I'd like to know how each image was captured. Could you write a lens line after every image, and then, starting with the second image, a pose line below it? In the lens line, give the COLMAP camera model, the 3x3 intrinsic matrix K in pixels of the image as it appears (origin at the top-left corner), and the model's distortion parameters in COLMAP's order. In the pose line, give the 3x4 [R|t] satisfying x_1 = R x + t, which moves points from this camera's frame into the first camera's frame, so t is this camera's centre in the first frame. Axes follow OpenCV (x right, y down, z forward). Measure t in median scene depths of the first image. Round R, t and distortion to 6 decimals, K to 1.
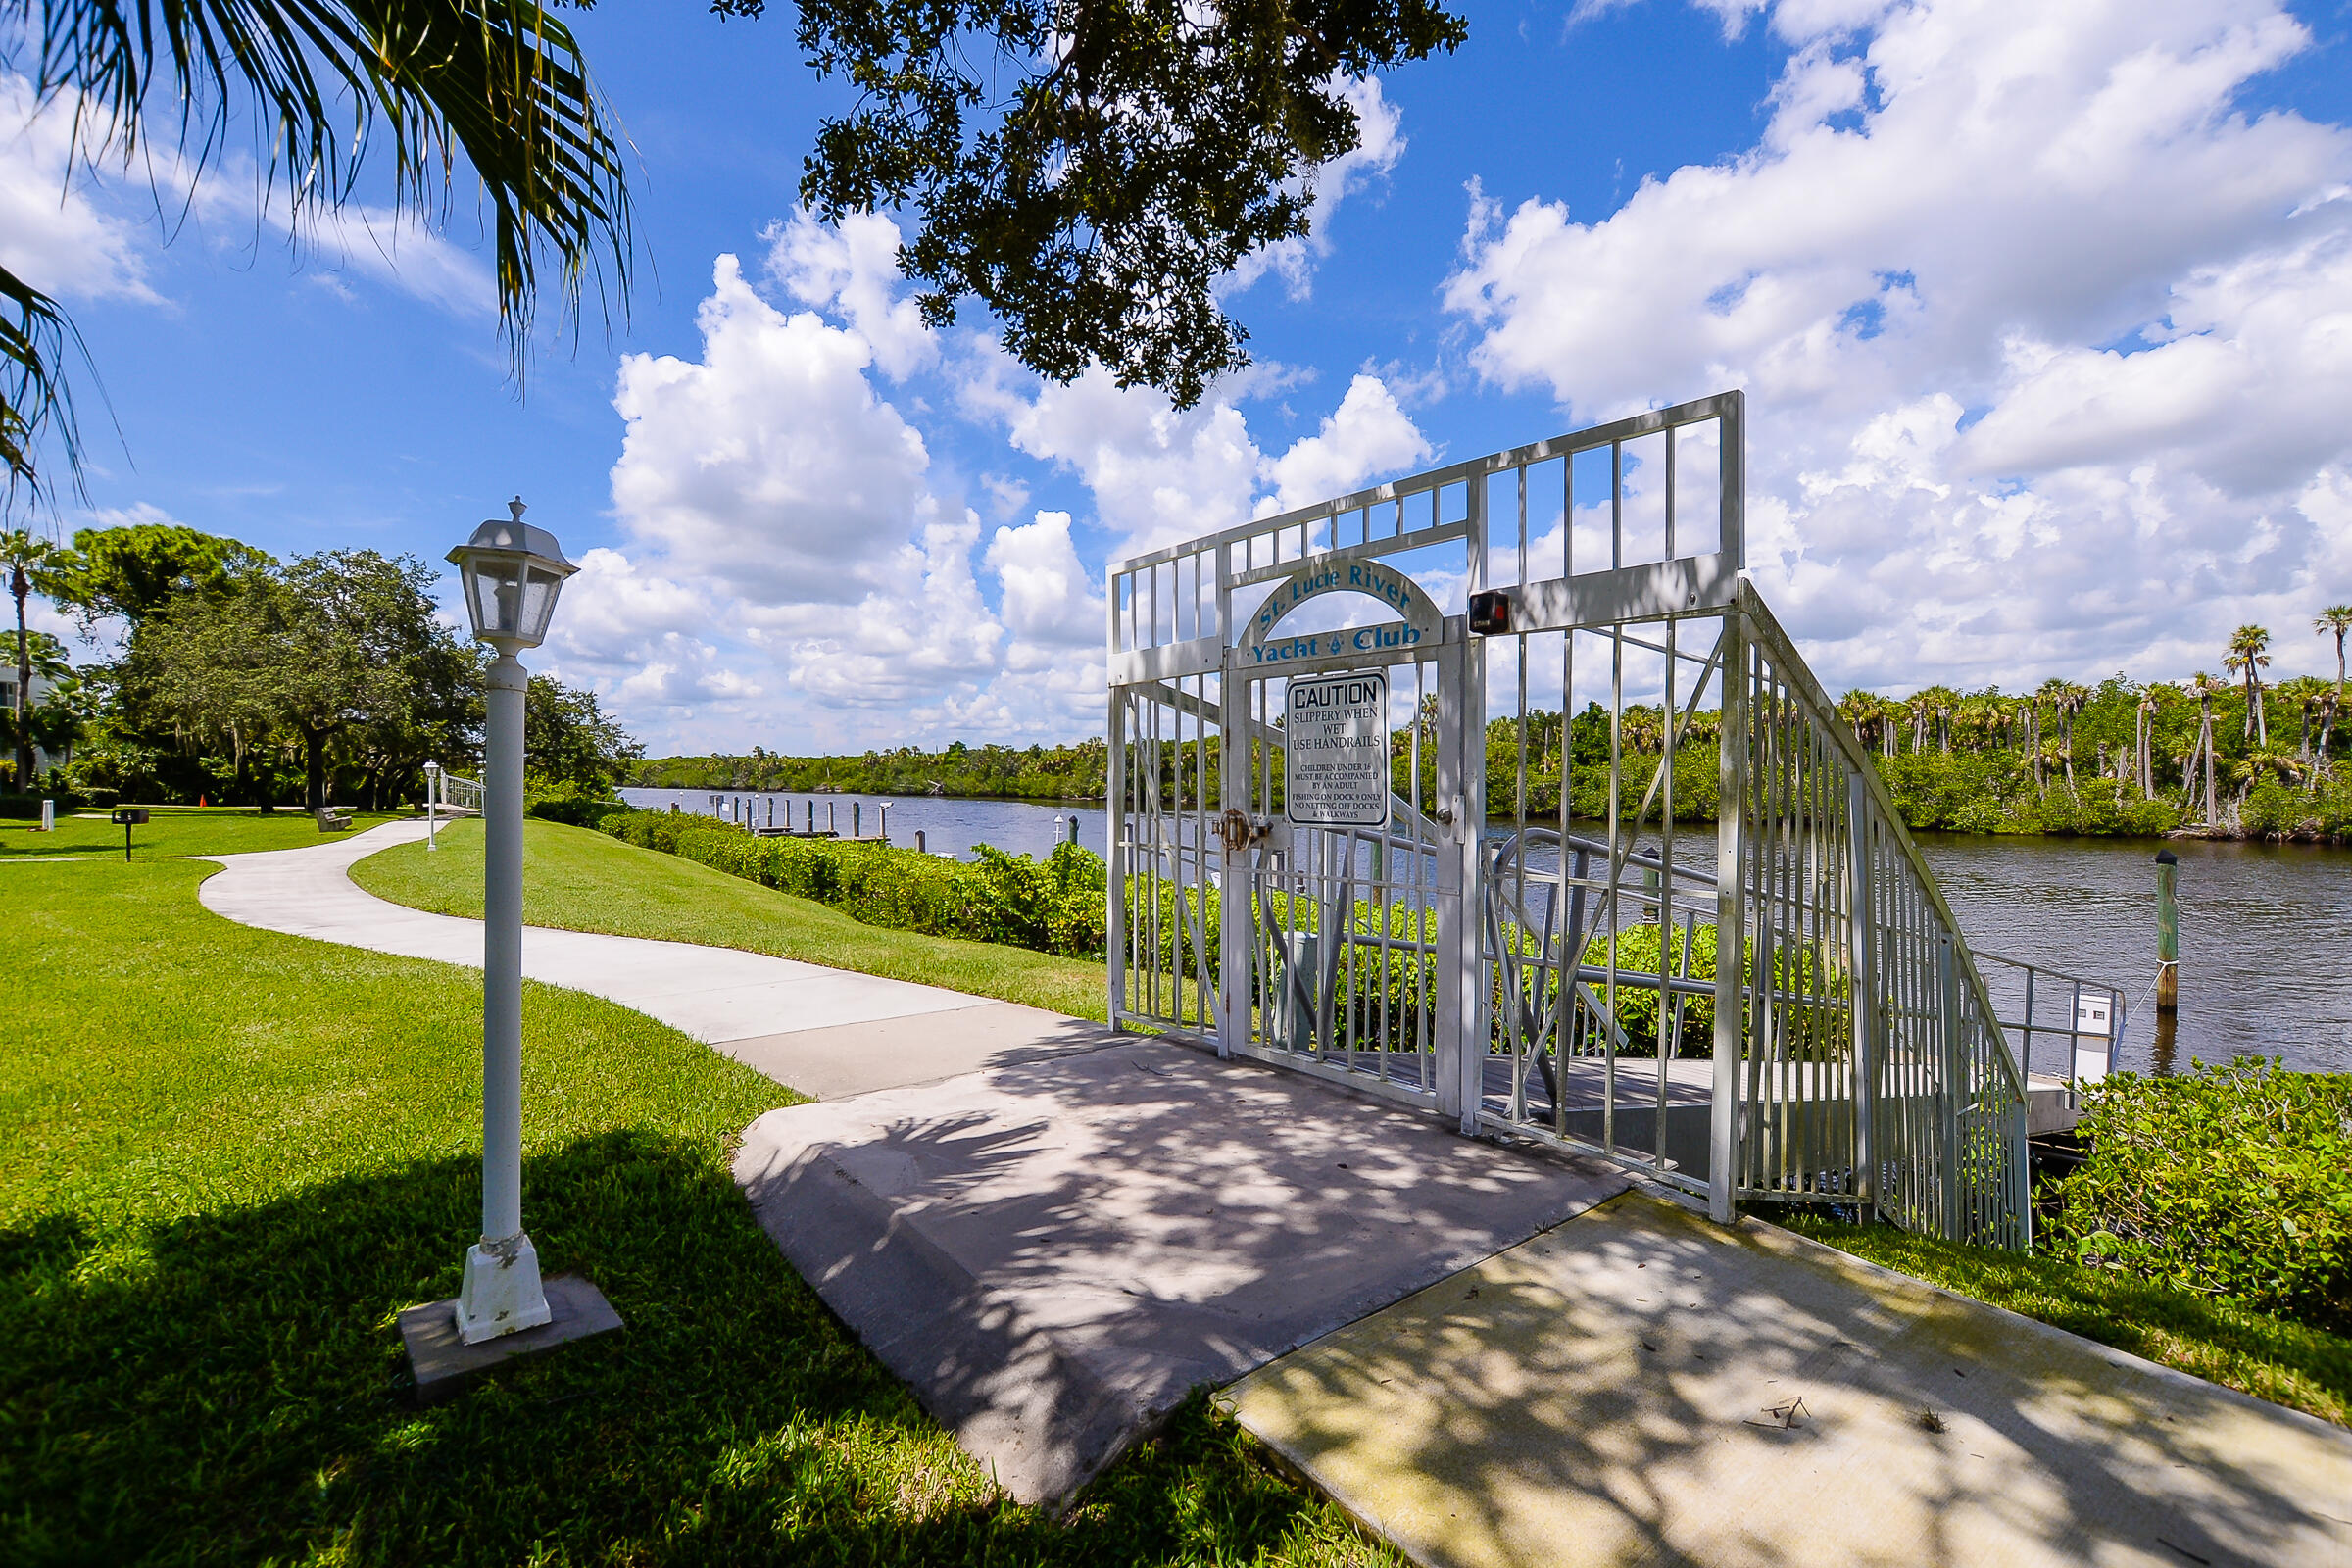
lens RADIAL K [[972.2, 0, 1177.1], [0, 972.2, 785.1], [0, 0, 1]] dist [-0.003430, -0.000171]
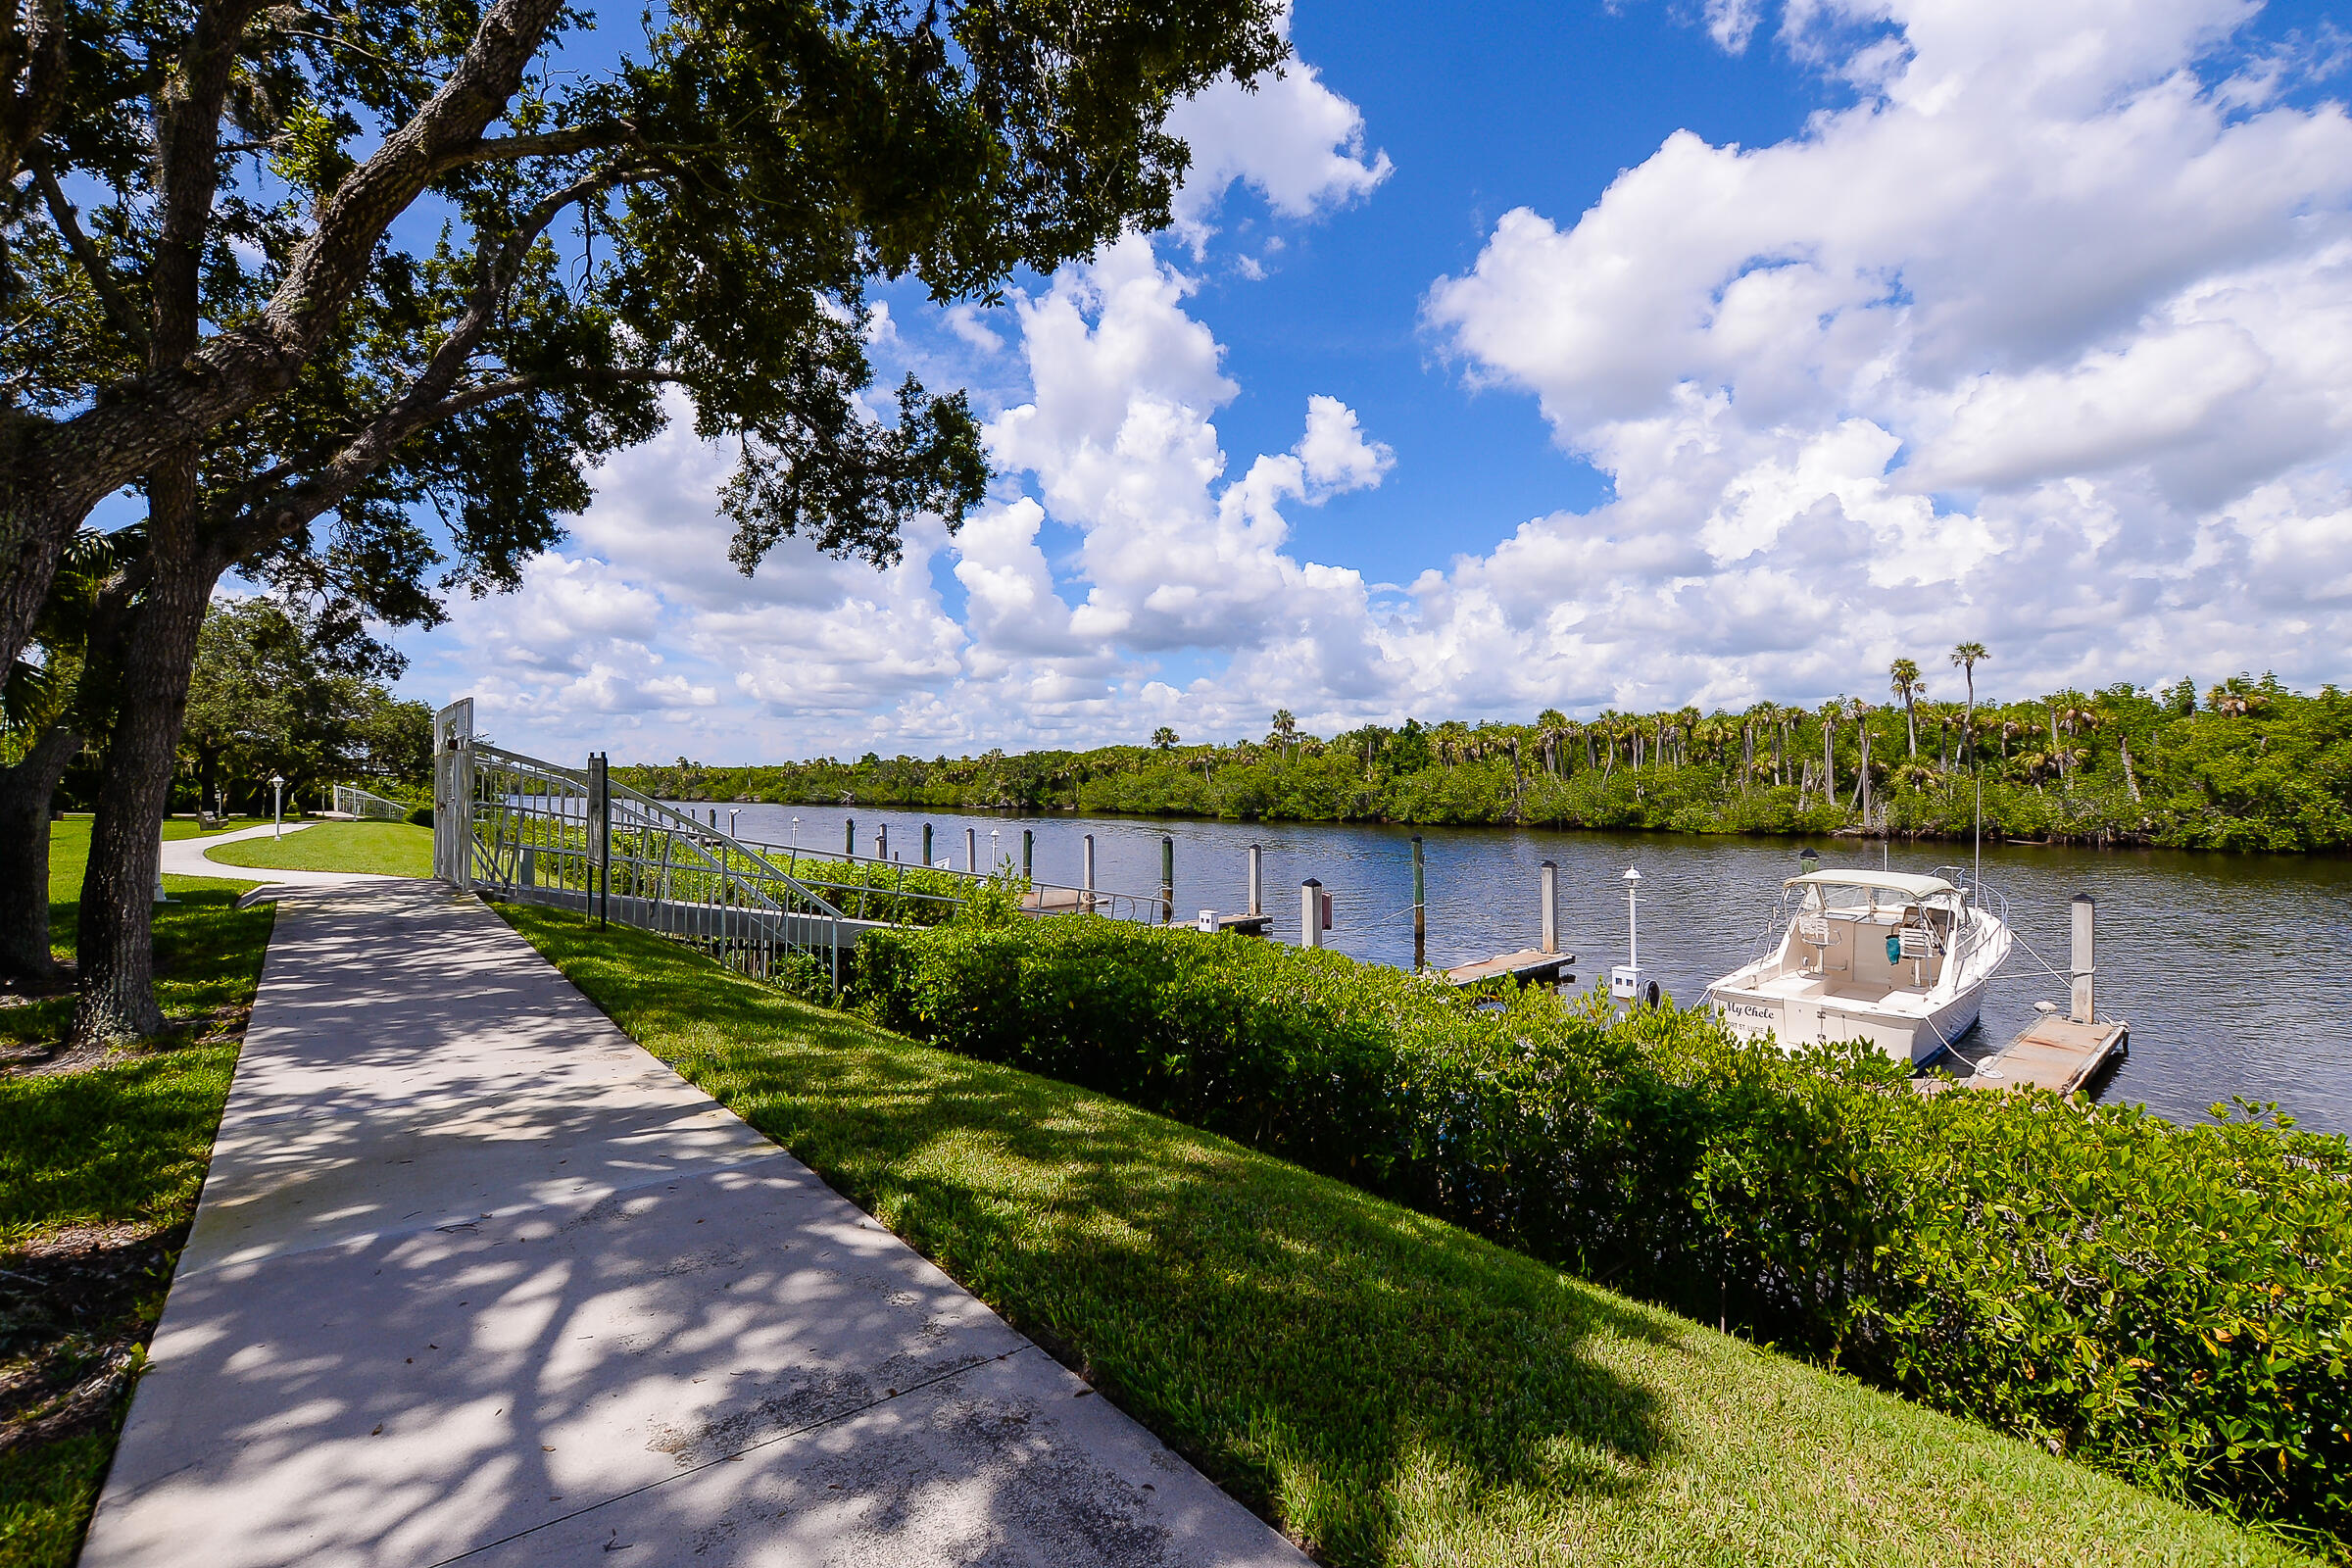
lens RADIAL K [[972.2, 0, 1181.4], [0, 972.2, 772.2], [0, 0, 1]] dist [-0.003430, -0.000171]
pose [[0.998867, -0.001384, 0.047566, 0.143139], [0.002446, 0.999749, -0.022276, 0.000597], [-0.047523, 0.022367, 0.998620, -0.140520]]
